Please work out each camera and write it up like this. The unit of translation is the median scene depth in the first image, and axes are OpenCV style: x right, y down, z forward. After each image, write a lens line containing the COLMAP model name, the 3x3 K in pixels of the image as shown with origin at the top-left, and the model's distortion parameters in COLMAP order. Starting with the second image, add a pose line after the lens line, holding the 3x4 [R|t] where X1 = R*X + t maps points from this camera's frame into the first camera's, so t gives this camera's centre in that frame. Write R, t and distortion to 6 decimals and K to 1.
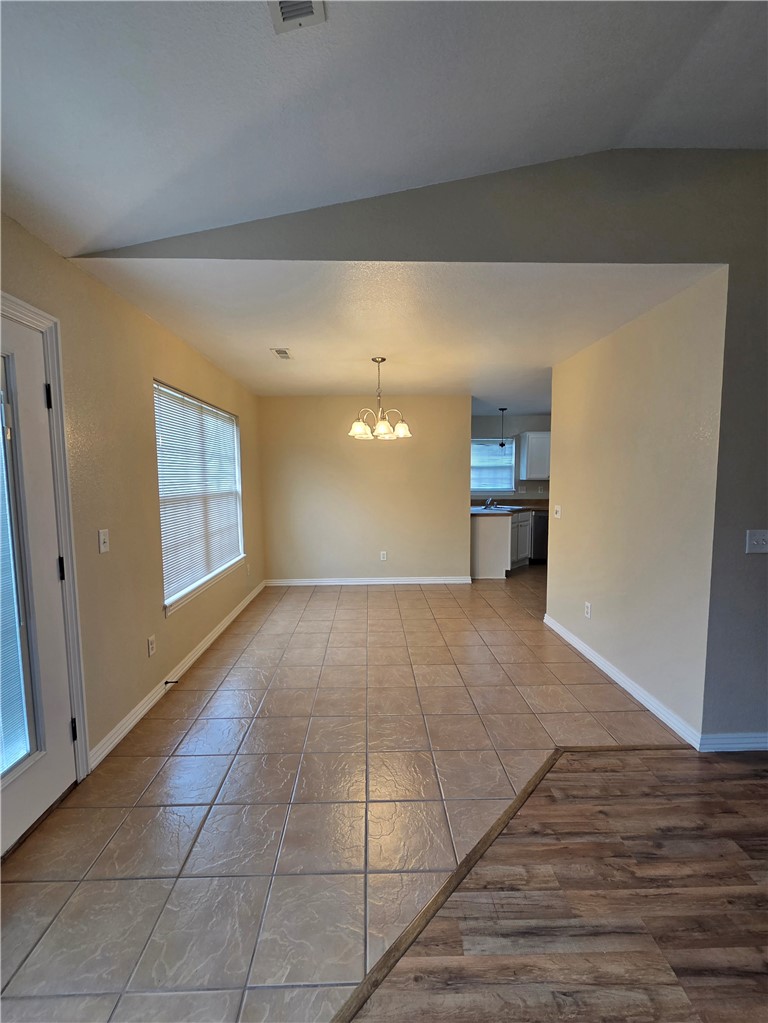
lens RADIAL K [[421.2, 0, 380.0], [0, 421.2, 508.2], [0, 0, 1]] dist [-0.000113, 0.000009]
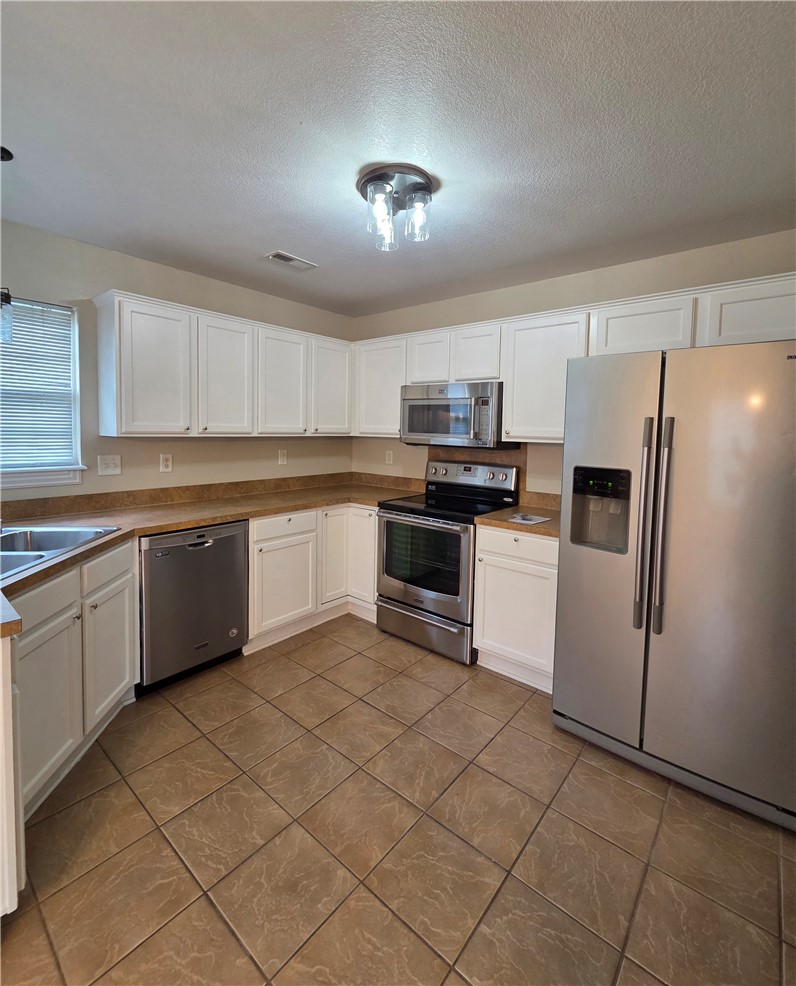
lens RADIAL K [[440.7, 0, 398.2], [0, 440.7, 452.7], [0, 0, 1]] dist [-0.001628, -0.001075]
pose [[0.660151, -0.022852, 0.750785, 0.224857], [0.037423, 0.999296, -0.002488, -0.044668], [-0.750200, 0.029739, 0.660541, 0.587391]]
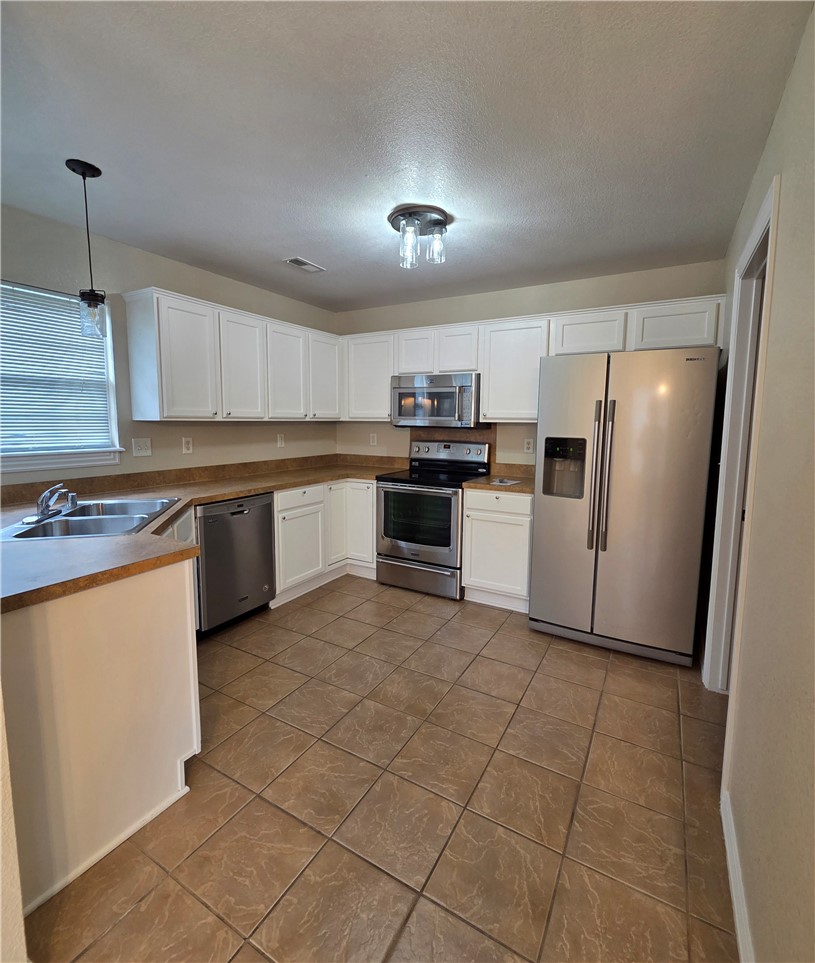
lens RADIAL K [[444.6, 0, 407.5], [0, 444.6, 466.8], [0, 0, 1]] dist [0.002792, 0.000315]
pose [[0.519335, -0.080246, 0.850795, 0.119469], [0.056713, 0.996623, 0.059382, -0.036849], [-0.852687, 0.017412, 0.522132, 0.590460]]
